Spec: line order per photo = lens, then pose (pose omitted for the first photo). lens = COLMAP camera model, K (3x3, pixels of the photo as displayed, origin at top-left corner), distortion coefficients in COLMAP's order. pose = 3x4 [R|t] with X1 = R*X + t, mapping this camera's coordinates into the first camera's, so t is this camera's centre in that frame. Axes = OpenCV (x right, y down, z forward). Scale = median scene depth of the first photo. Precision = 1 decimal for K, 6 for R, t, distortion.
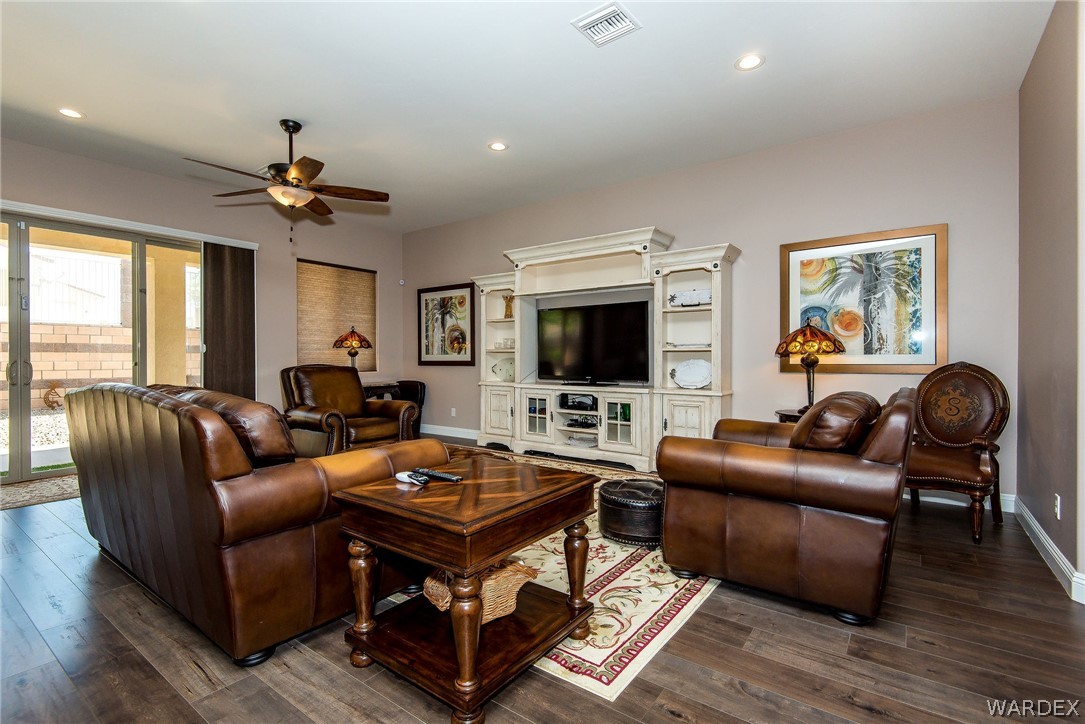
lens RADIAL K [[495.7, 0, 526.0], [0, 495.7, 359.7], [0, 0, 1]] dist [0.036094, -0.025175]
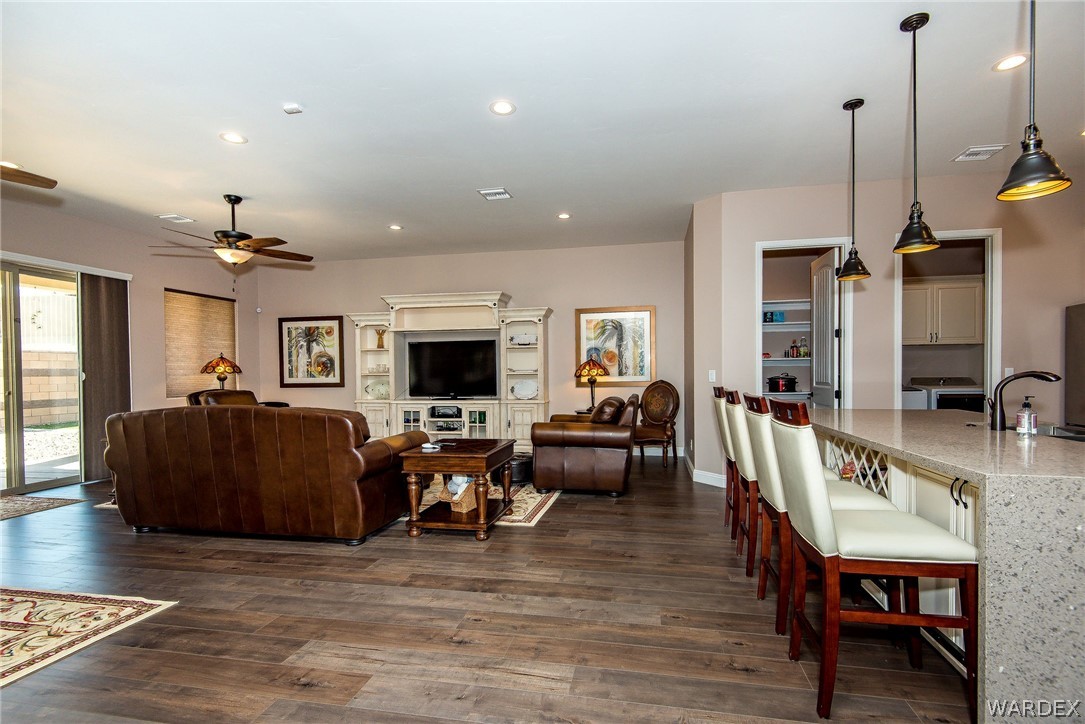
lens RADIAL K [[507.1, 0, 551.4], [0, 507.1, 384.1], [0, 0, 1]] dist [0.000777, -0.000015]
pose [[0.894883, -0.019587, 0.445870, -0.280301], [0.011918, 0.999729, 0.019997, -0.017813], [-0.446141, -0.012581, 0.894874, -0.413728]]
